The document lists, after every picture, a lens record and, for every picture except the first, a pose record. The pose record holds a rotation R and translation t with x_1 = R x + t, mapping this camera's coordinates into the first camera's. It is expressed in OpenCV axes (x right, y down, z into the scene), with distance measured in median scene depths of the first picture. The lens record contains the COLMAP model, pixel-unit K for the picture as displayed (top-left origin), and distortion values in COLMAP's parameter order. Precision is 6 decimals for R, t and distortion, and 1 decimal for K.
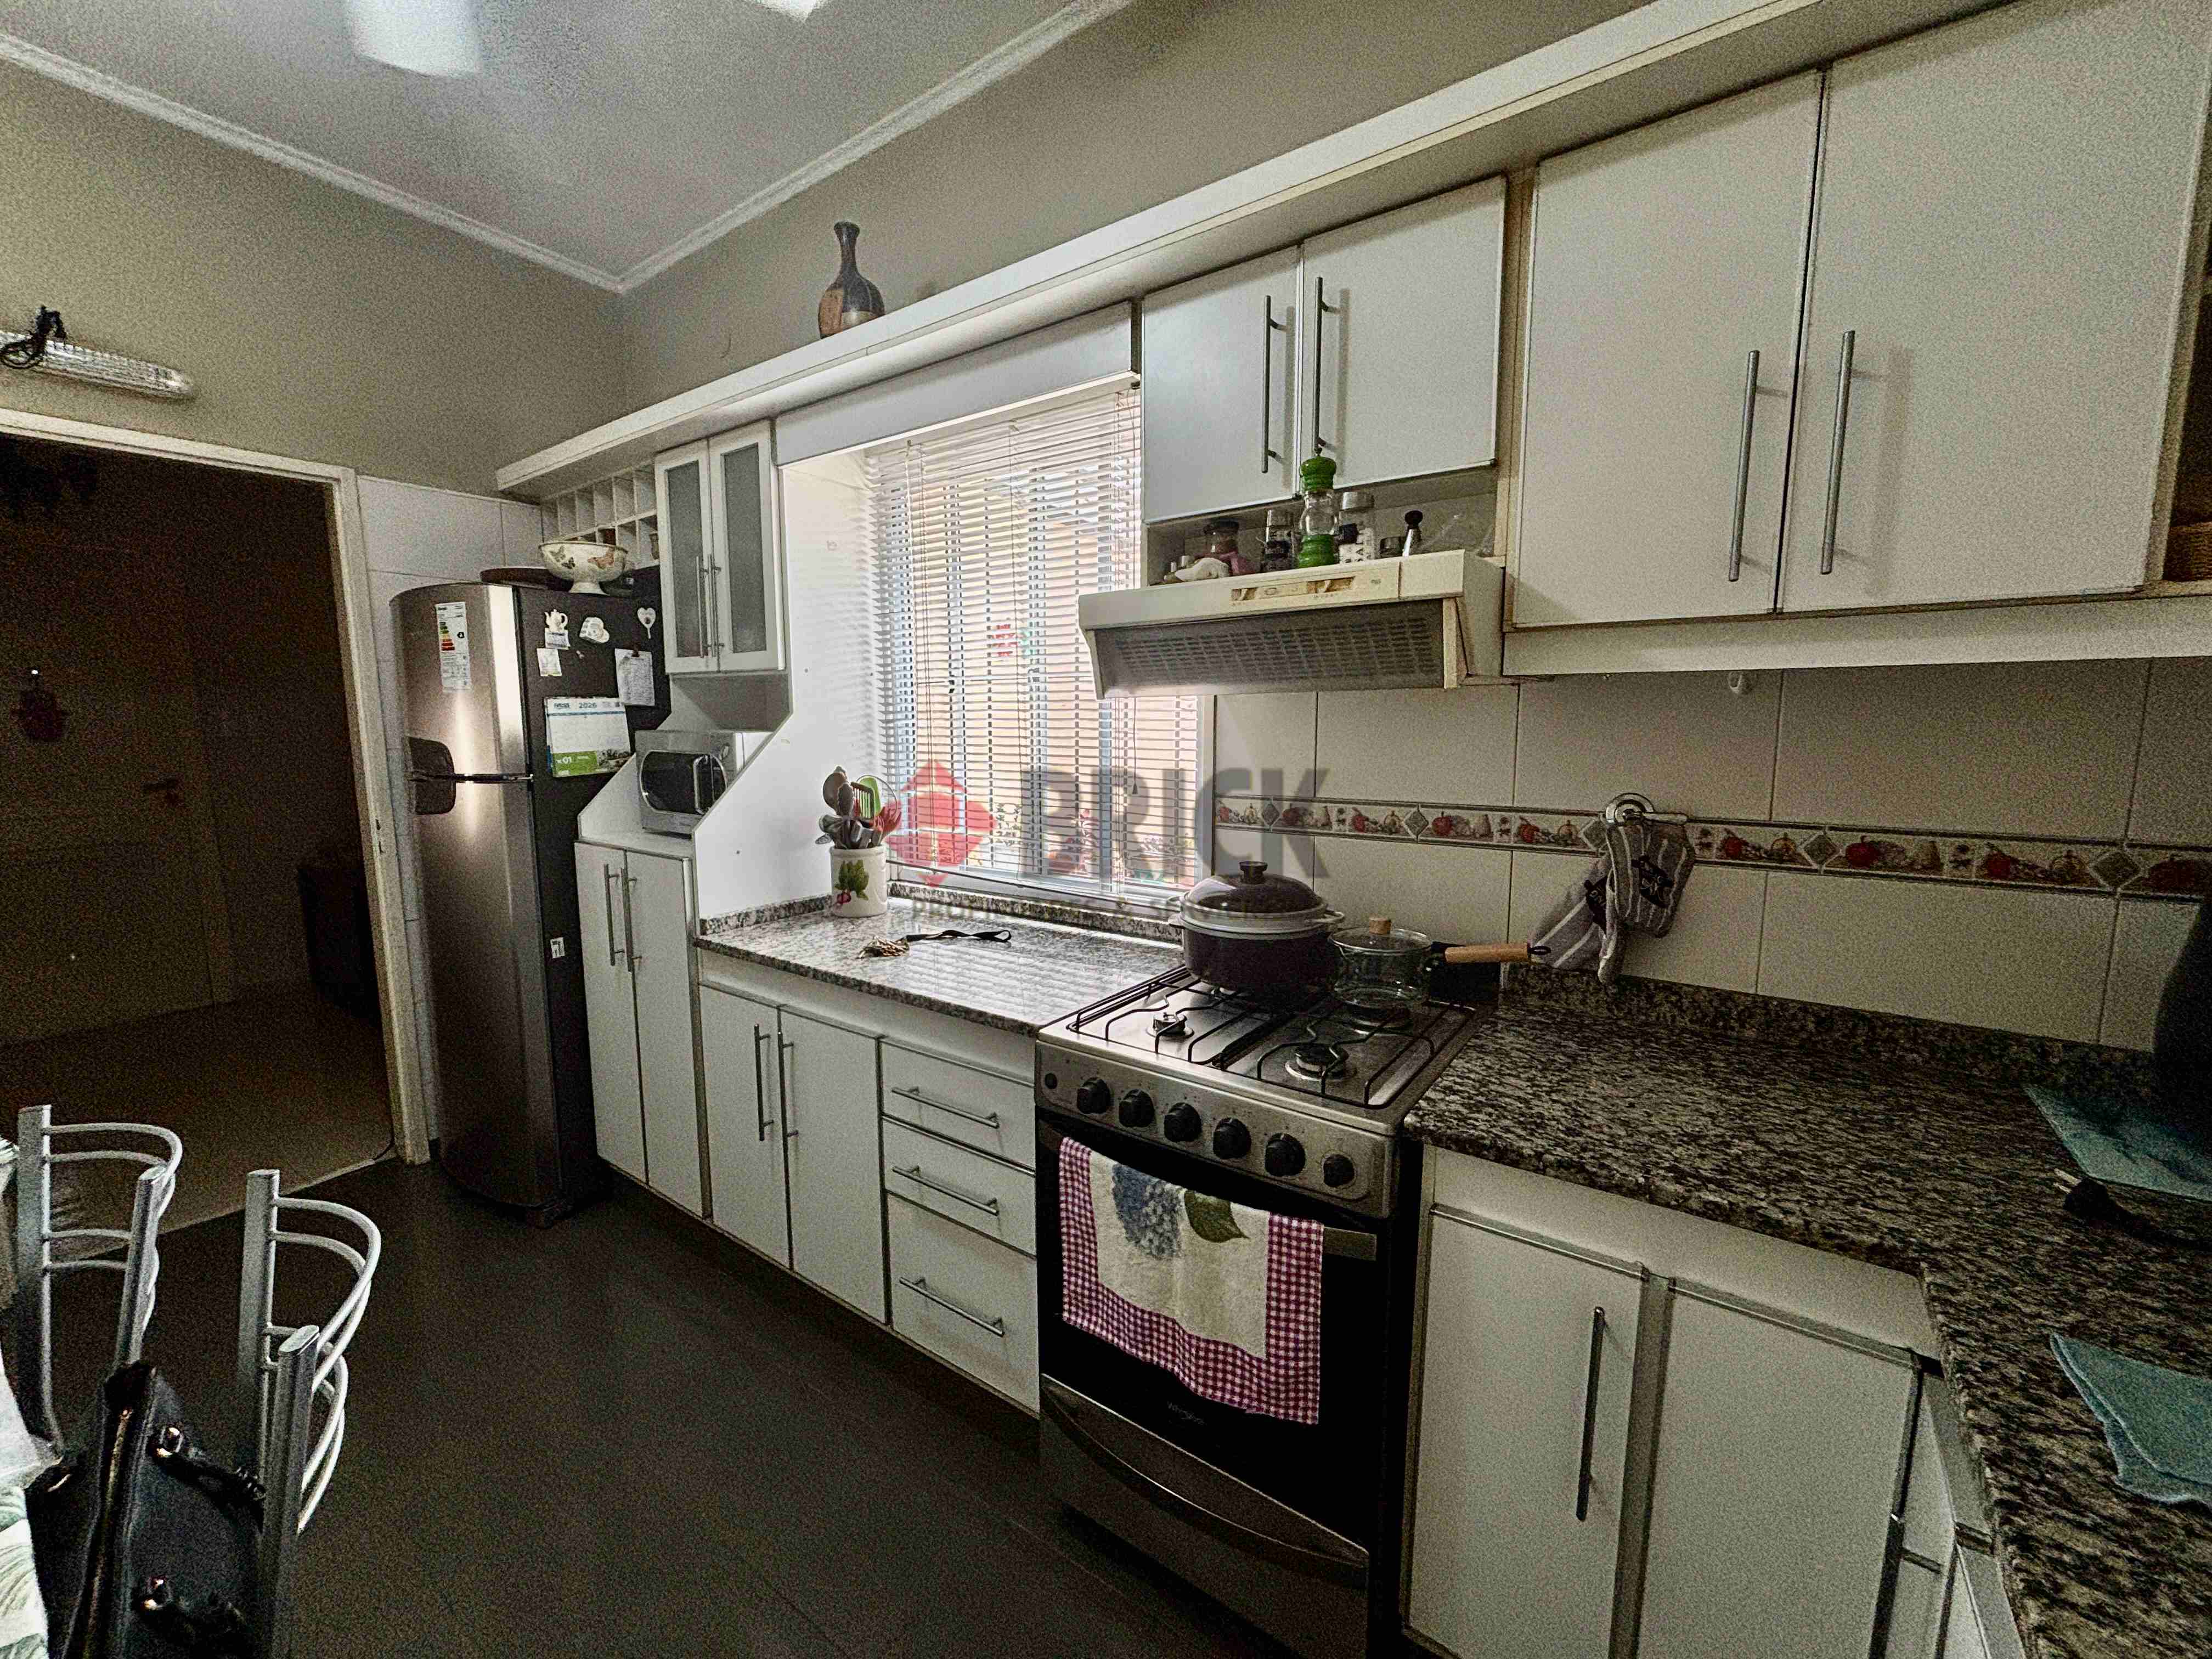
lens RADIAL K [[896.0, 0, 1106.0], [0, 896.0, 829.5], [0, 0, 1]] dist [-0.002063, -0.000309]
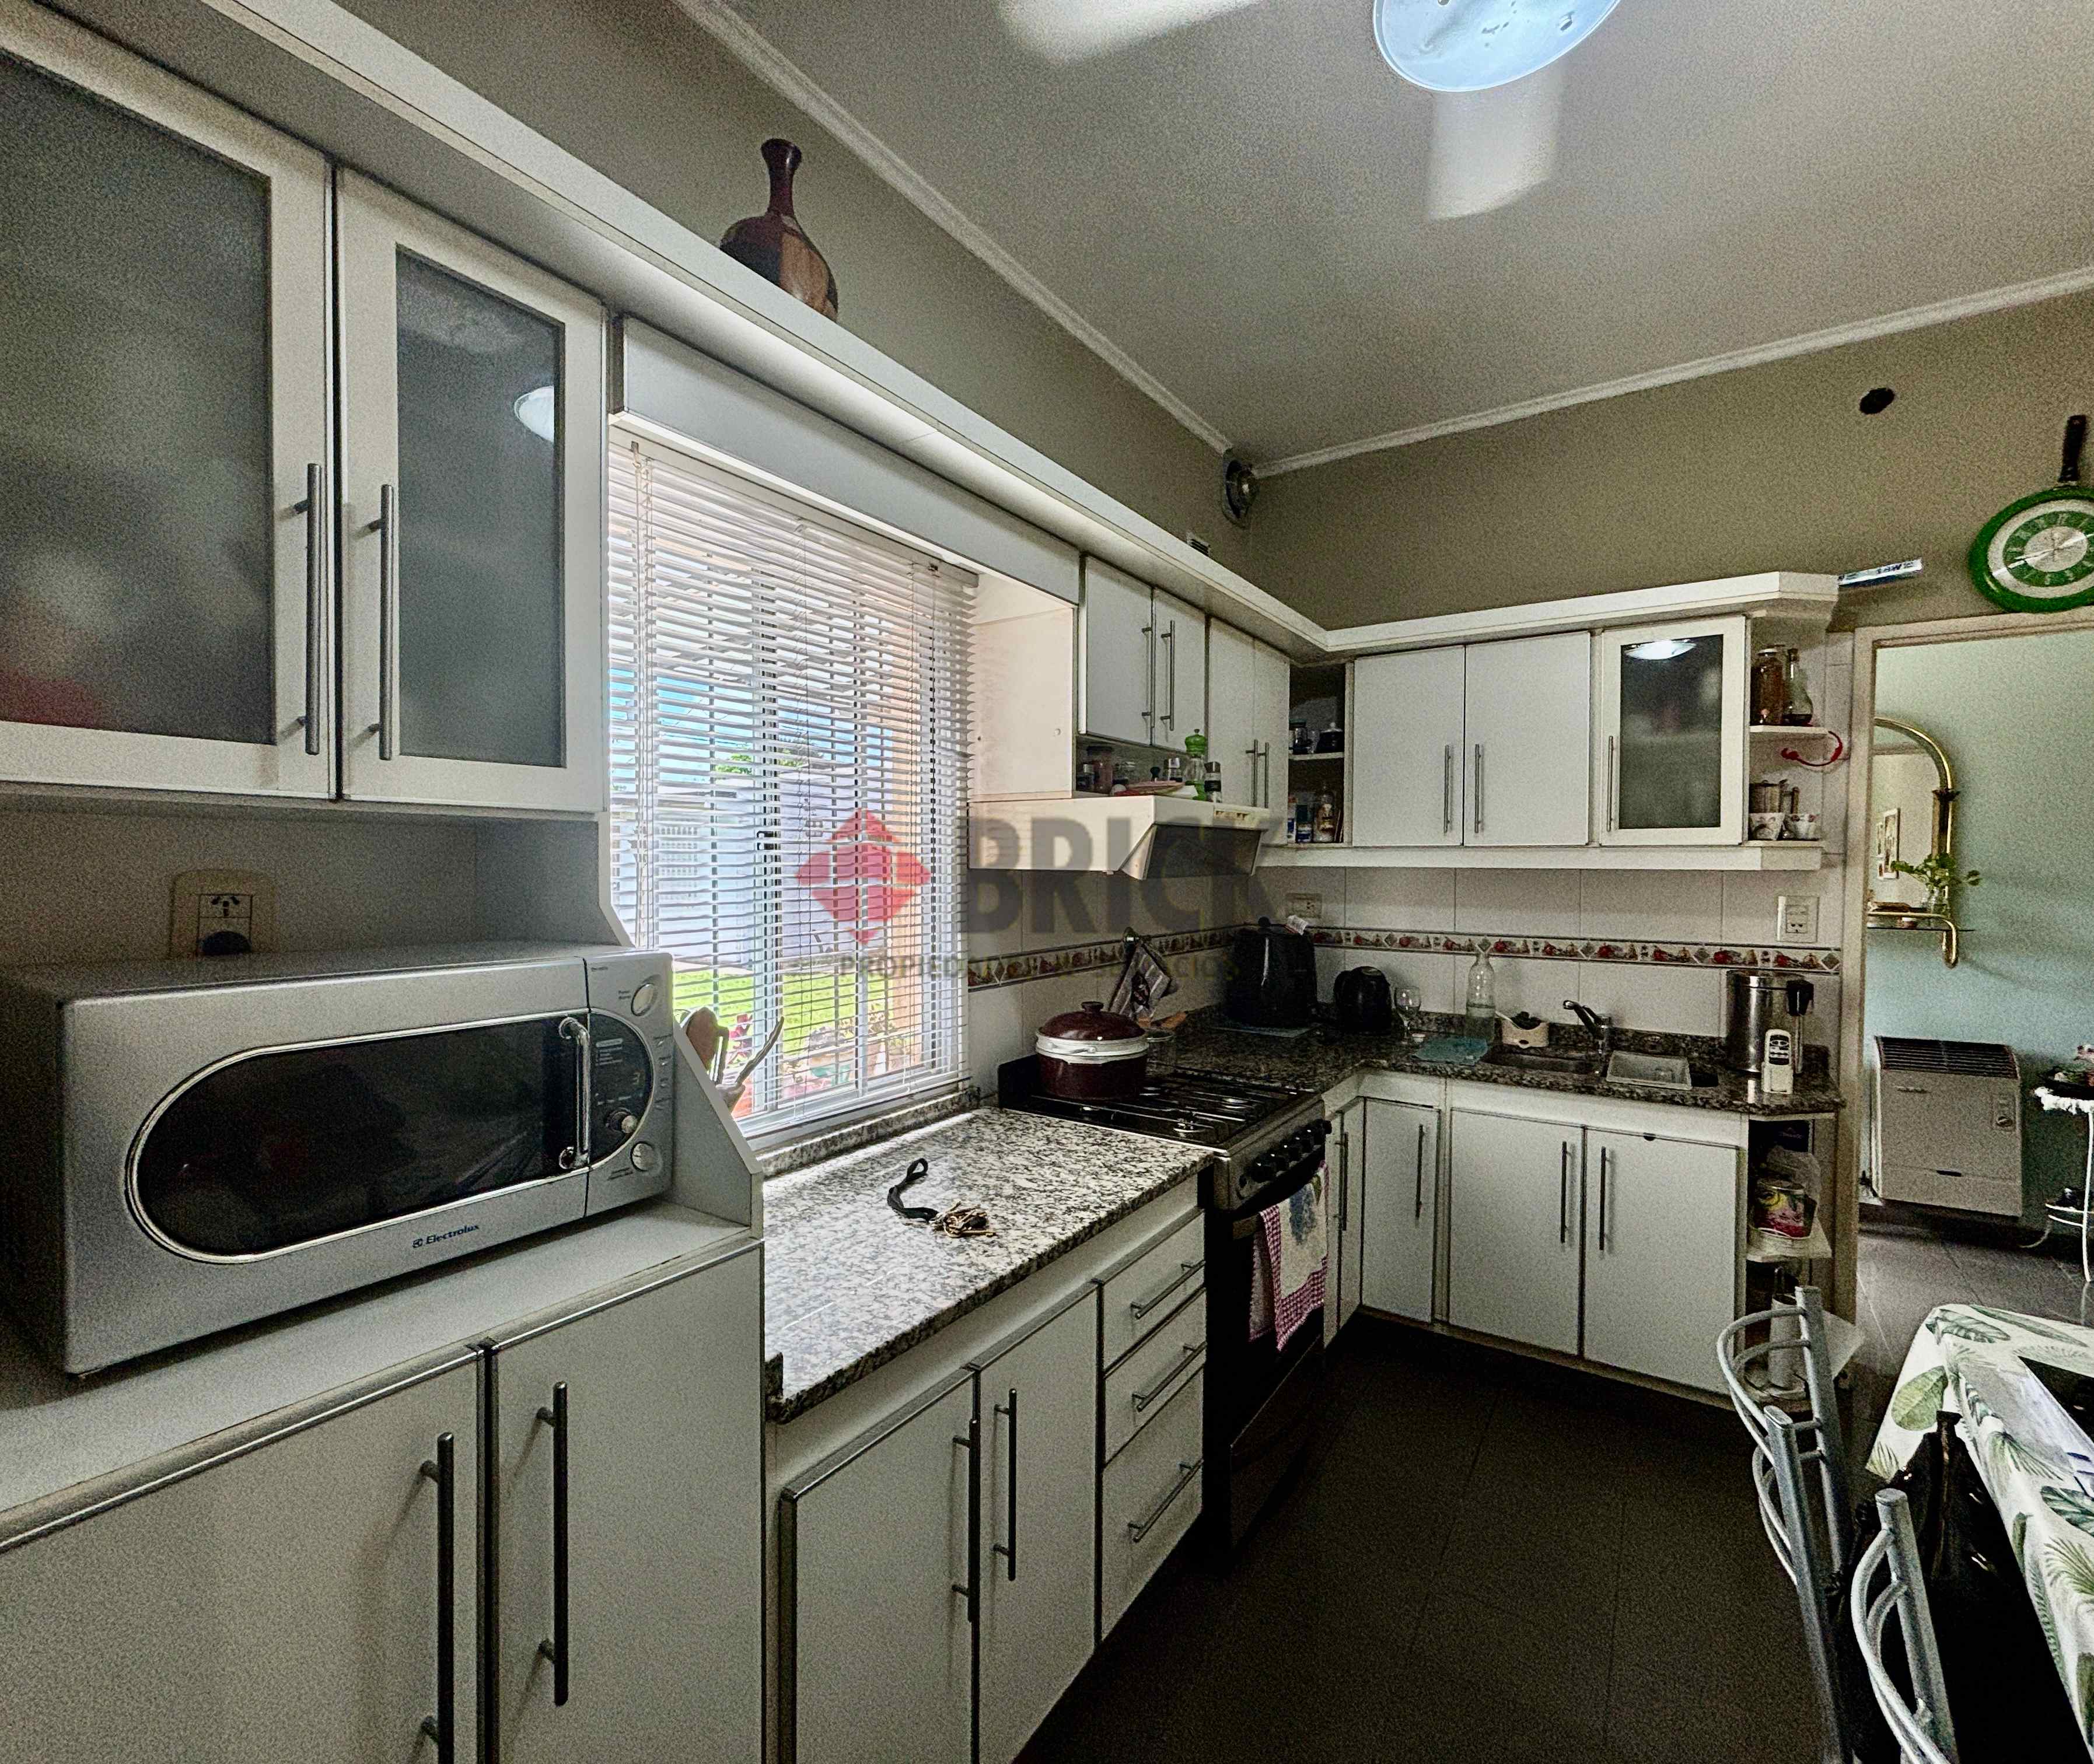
lens RADIAL K [[961.3, 0, 1047.0], [0, 961.3, 882.0], [0, 0, 1]] dist [0.000326, -0.000099]
pose [[-0.033508, -0.015807, 0.999313, -1.023808], [0.122554, 0.992264, 0.019805, -0.145625], [-0.991896, 0.123134, -0.031312, 0.921416]]
